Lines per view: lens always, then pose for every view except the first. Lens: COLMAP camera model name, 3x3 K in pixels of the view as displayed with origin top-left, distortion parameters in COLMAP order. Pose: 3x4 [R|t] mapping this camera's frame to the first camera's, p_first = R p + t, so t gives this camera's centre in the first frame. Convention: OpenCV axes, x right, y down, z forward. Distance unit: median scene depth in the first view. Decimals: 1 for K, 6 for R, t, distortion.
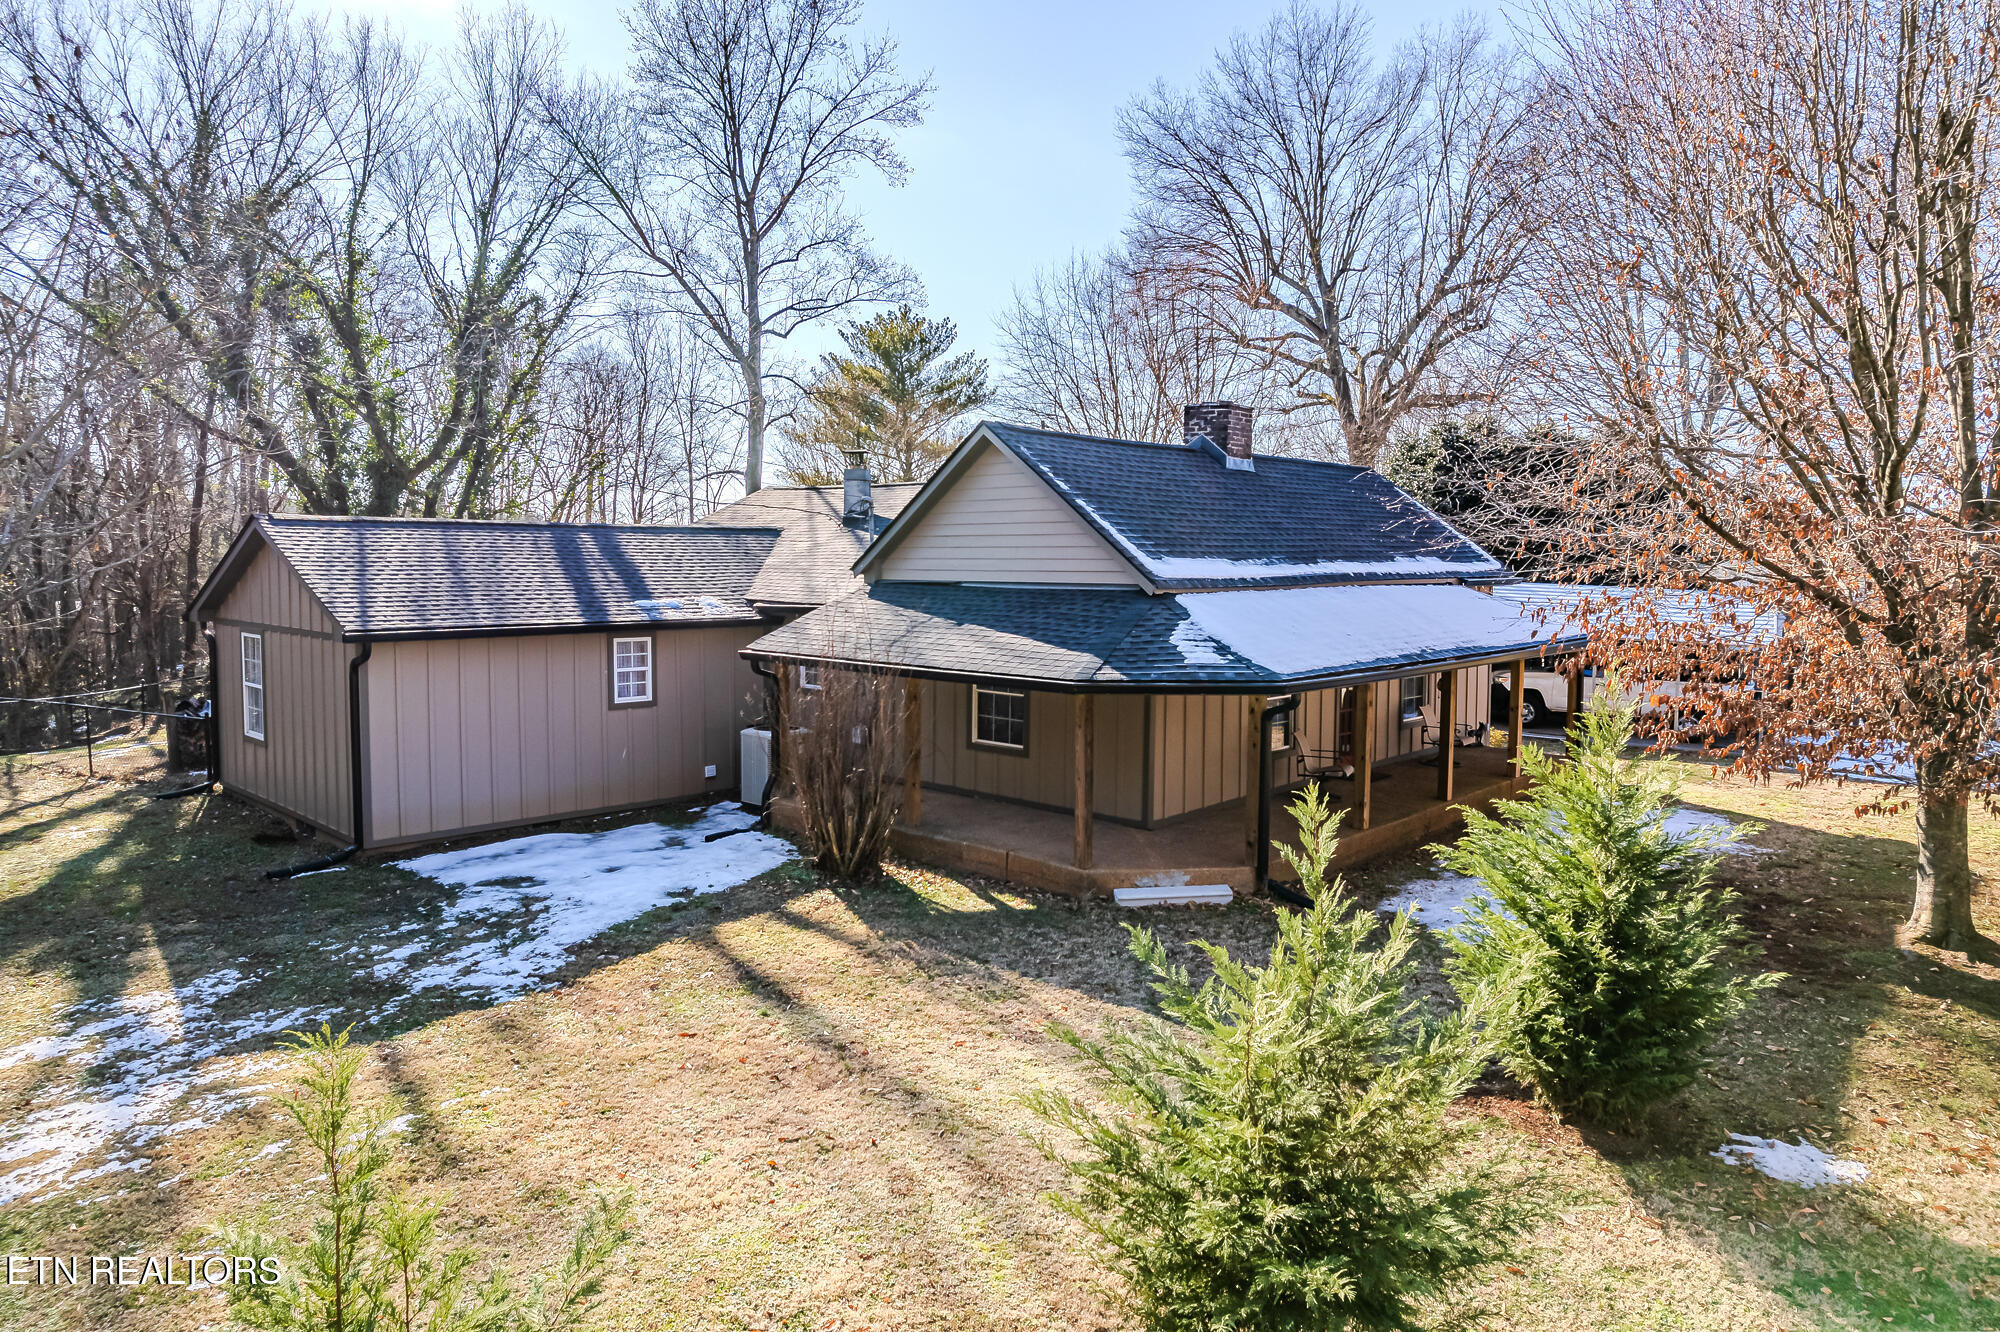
lens RADIAL K [[1285.5, 0, 1009.4], [0, 1285.5, 654.6], [0, 0, 1]] dist [-0.071687, 0.056422]
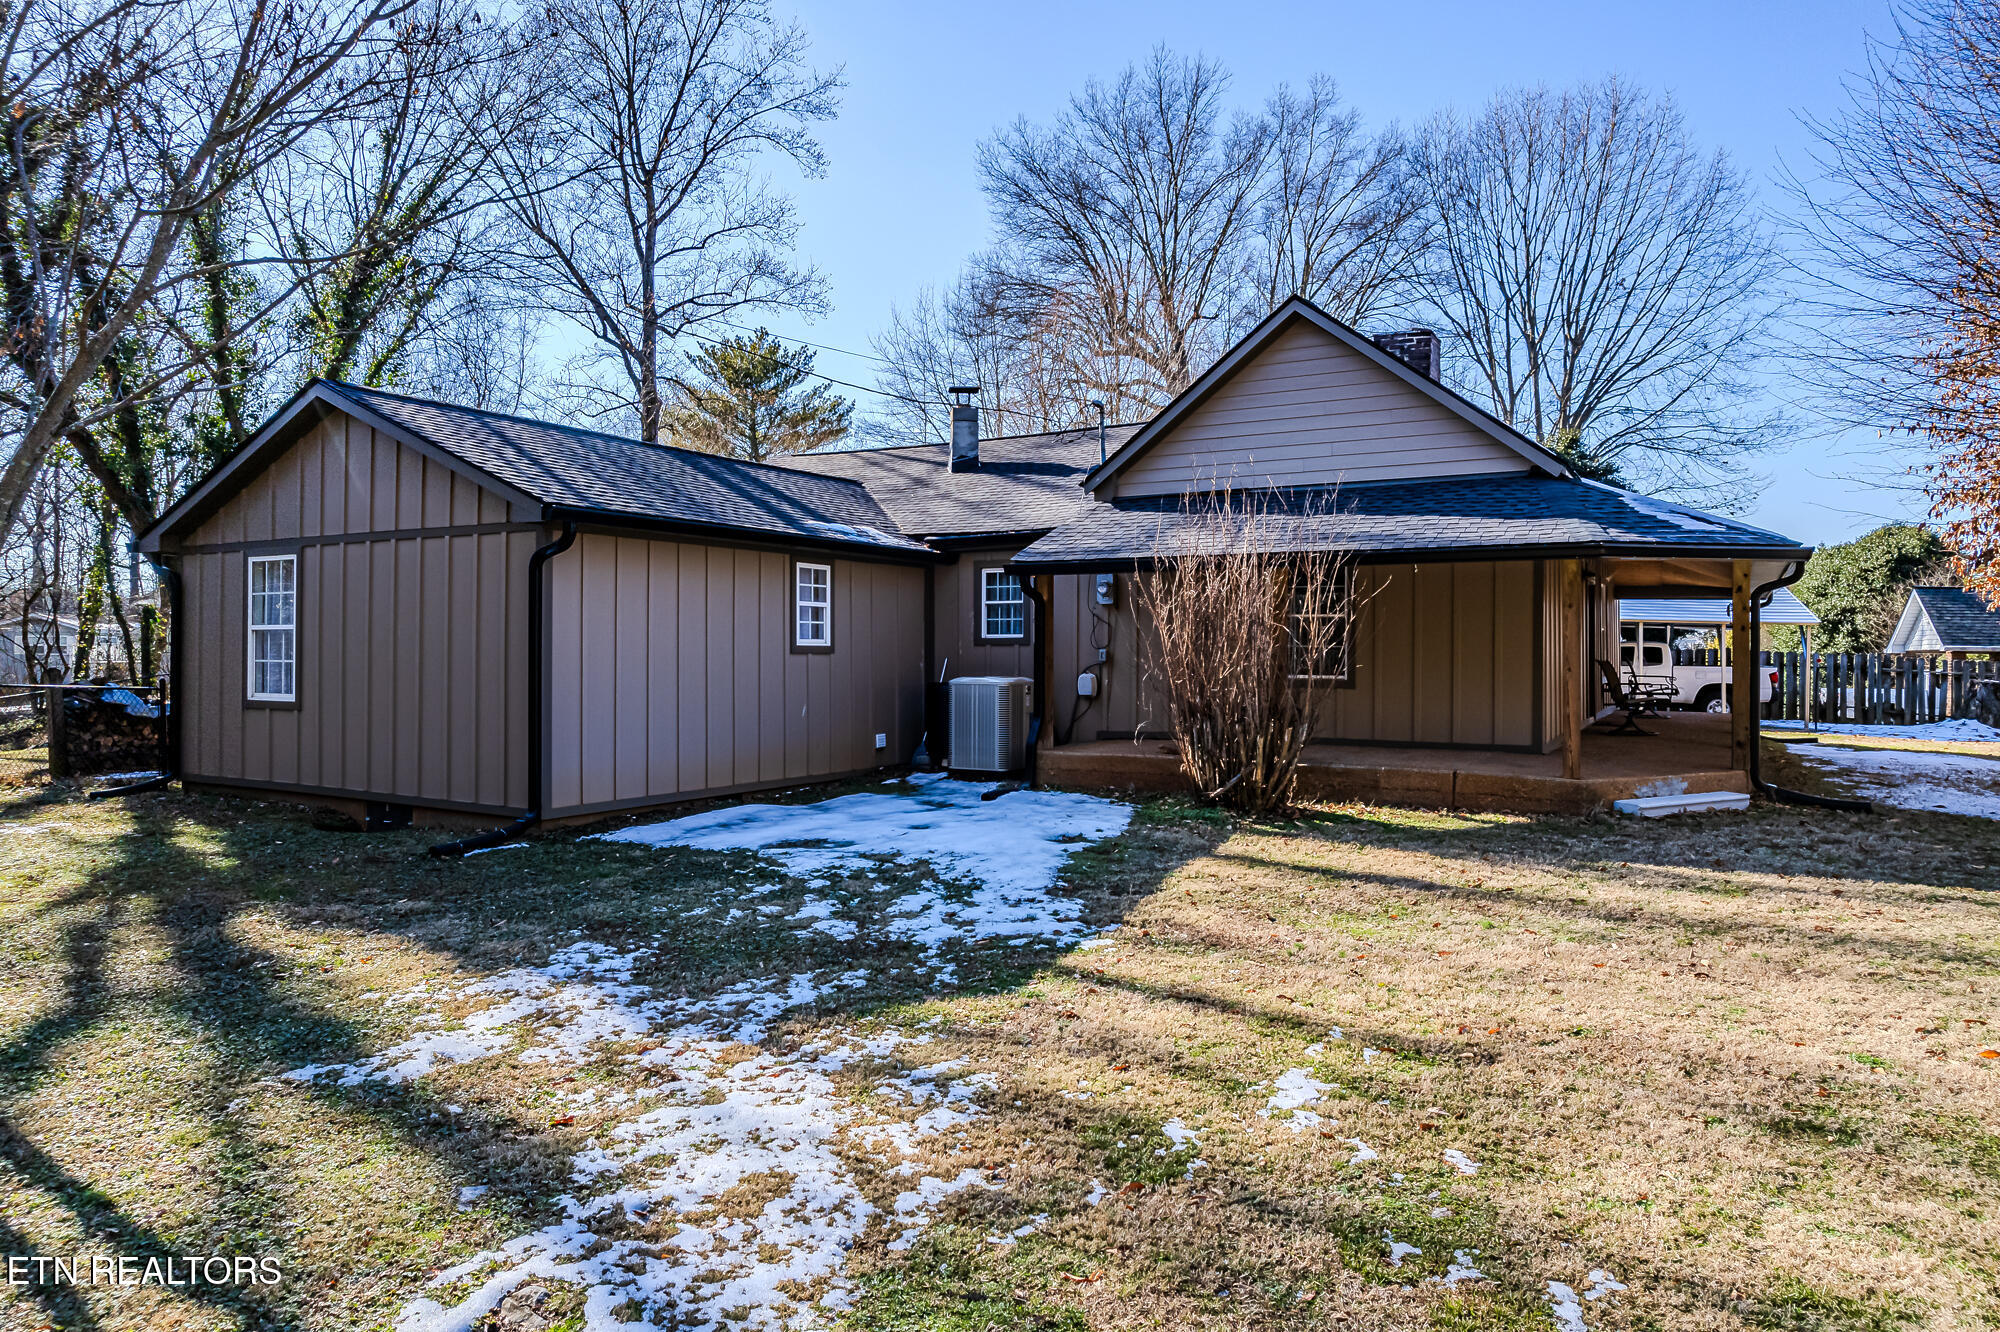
lens RADIAL K [[1285.5, 0, 1009.4], [0, 1285.5, 654.6], [0, 0, 1]] dist [-0.071687, 0.056422]
pose [[0.973272, -0.005879, 0.229581, -0.362358], [0.022447, 0.997321, -0.069622, 0.101291], [-0.228557, 0.072914, 0.970796, 0.209521]]
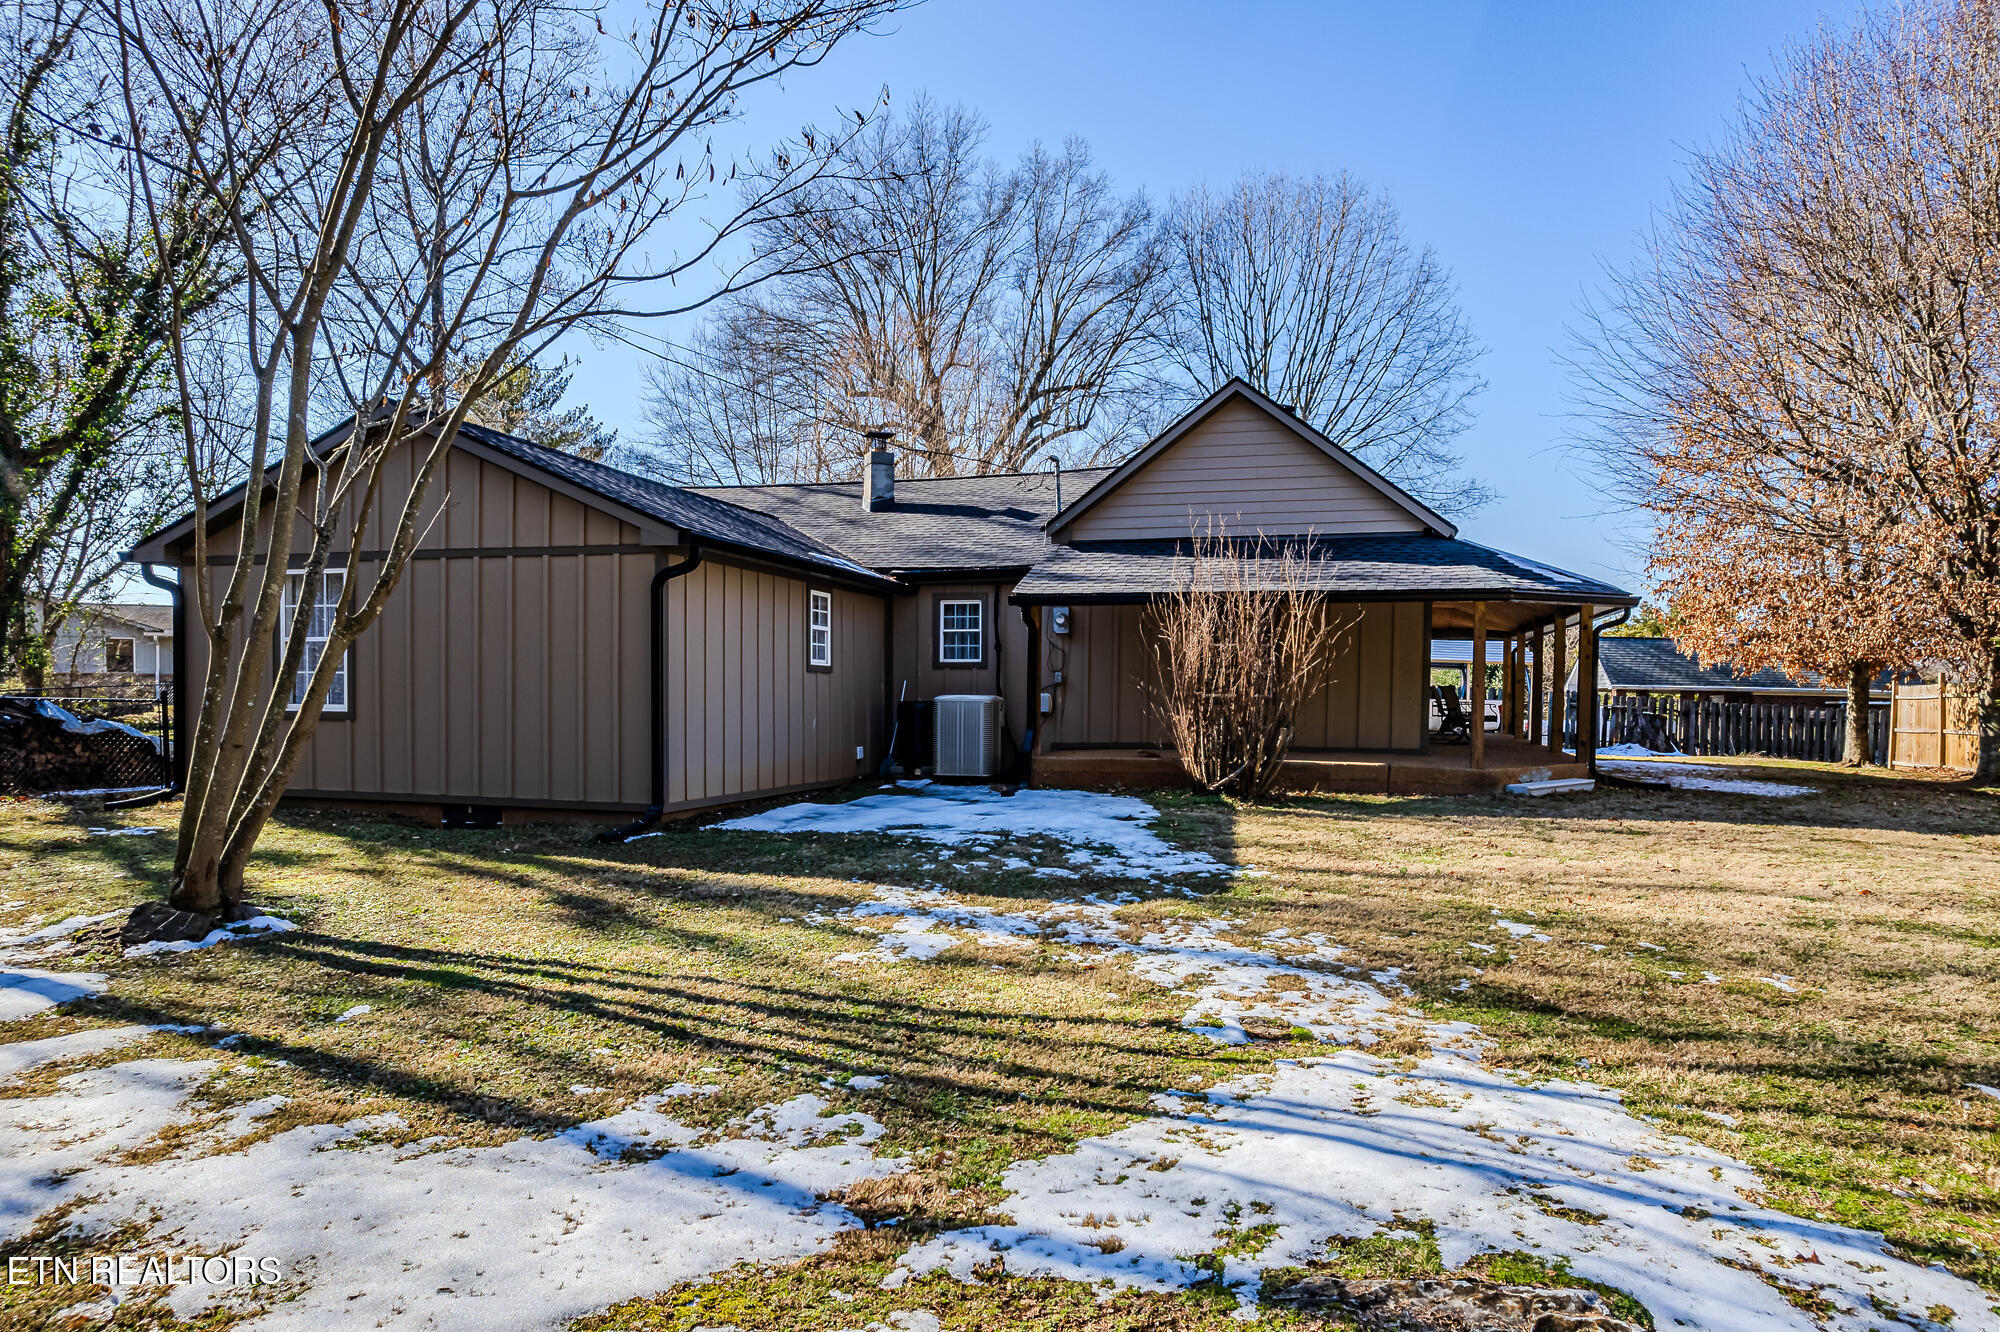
lens RADIAL K [[1325.1, 0, 1003.0], [0, 1325.1, 700.8], [0, 0, 1]] dist [-0.028632, 0.000621]
pose [[0.887918, -0.000473, 0.460001, -0.606056], [0.032886, 0.997506, -0.062453, 0.123163], [-0.458825, 0.070581, 0.885719, 0.147428]]
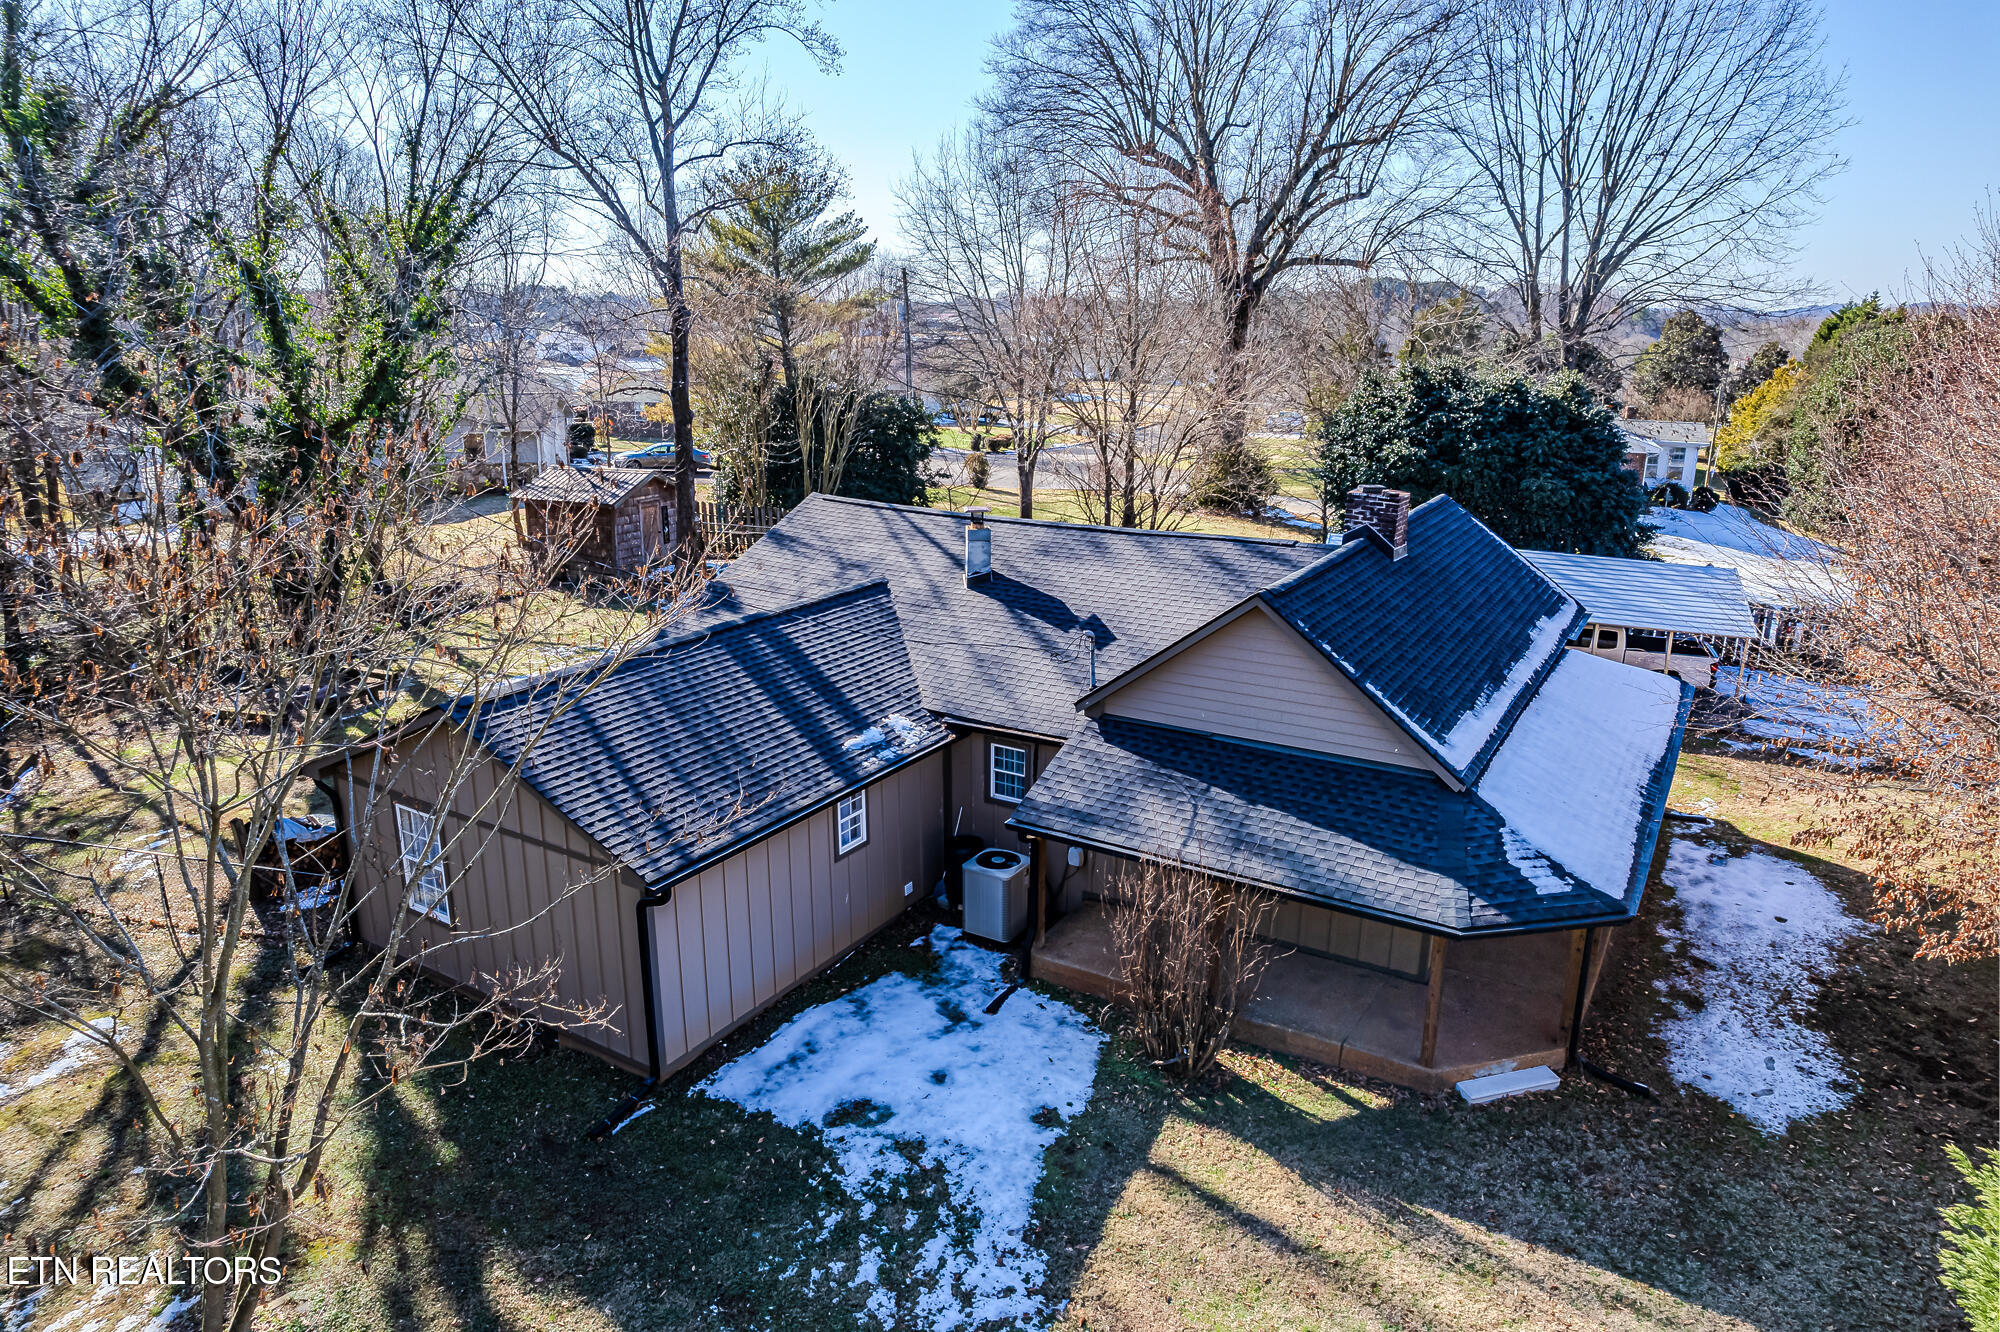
lens RADIAL K [[1285.5, 0, 1009.4], [0, 1285.5, 654.6], [0, 0, 1]] dist [-0.071687, 0.056422]
pose [[0.978246, -0.056539, 0.199597, -0.368267], [0.016986, 0.980744, 0.194560, -0.297965], [-0.206754, -0.186937, 0.960368, 0.067200]]
